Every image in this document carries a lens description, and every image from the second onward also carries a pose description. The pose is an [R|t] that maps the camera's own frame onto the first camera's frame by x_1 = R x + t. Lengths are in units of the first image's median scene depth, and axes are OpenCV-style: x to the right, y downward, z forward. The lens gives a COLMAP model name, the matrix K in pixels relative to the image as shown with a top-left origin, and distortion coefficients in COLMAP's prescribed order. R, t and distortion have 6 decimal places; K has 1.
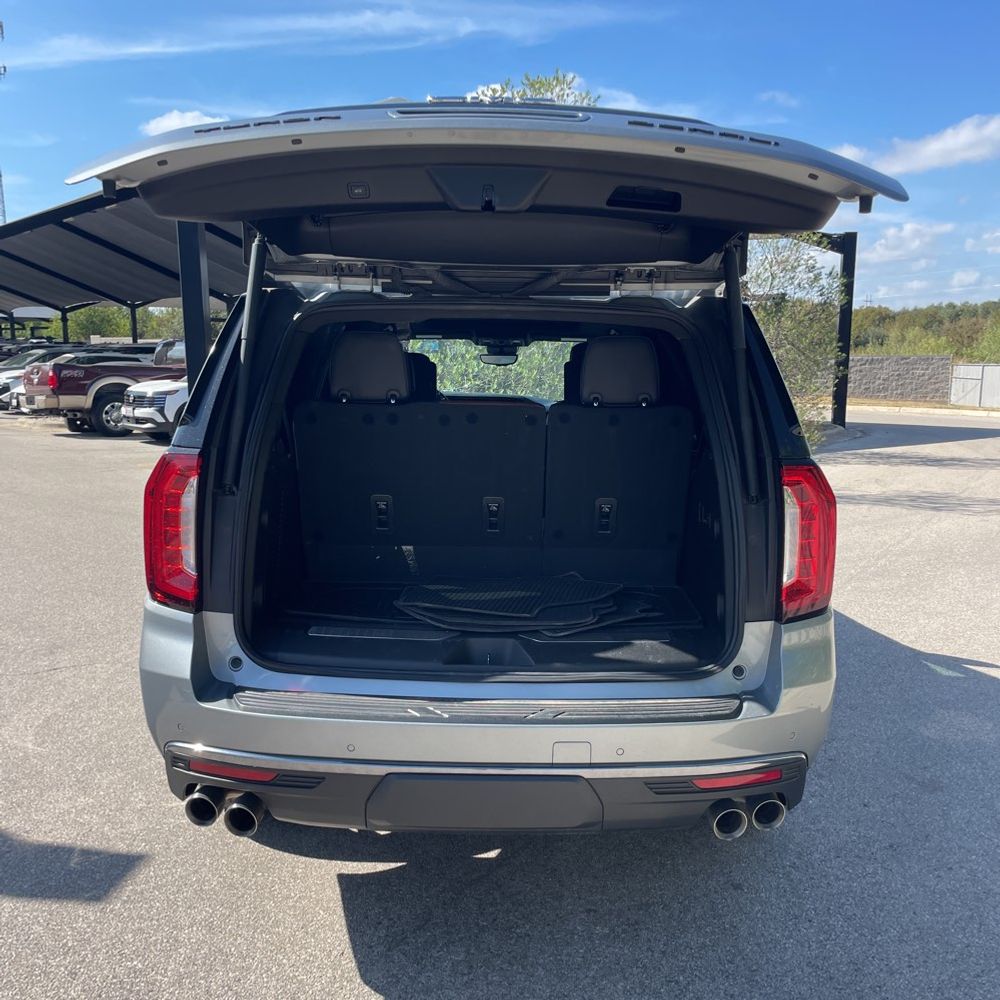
lens RADIAL K [[1032.4, 0, 501.0], [0, 1032.4, 500.4], [0, 0, 1]] dist [0.025961, 0.000000]
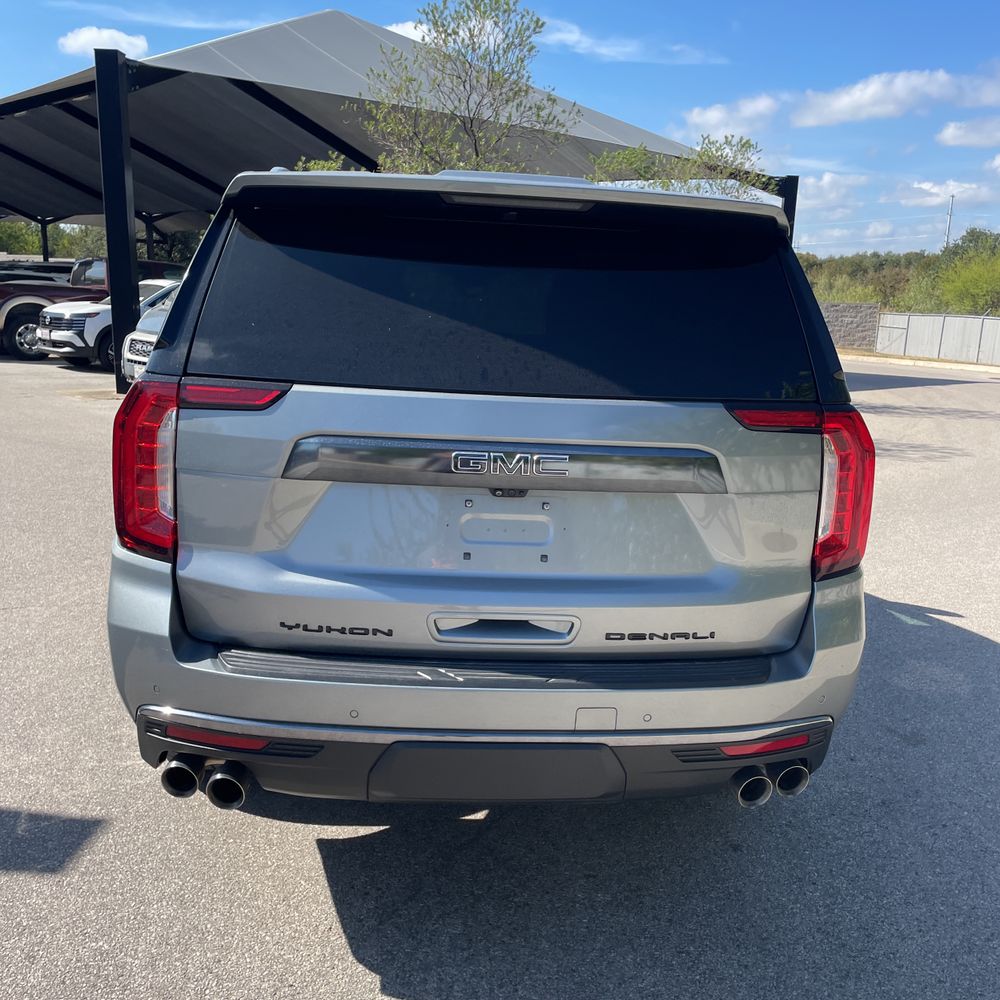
lens RADIAL K [[1032.4, 0, 511.2], [0, 1032.4, 499.9], [0, 0, 1]] dist [0.025961, 0.000000]
pose [[0.996305, 0.017126, 0.084159, -0.072890], [-0.022145, 0.998008, 0.059067, -0.002839], [-0.082980, -0.060713, 0.994700, 0.085271]]
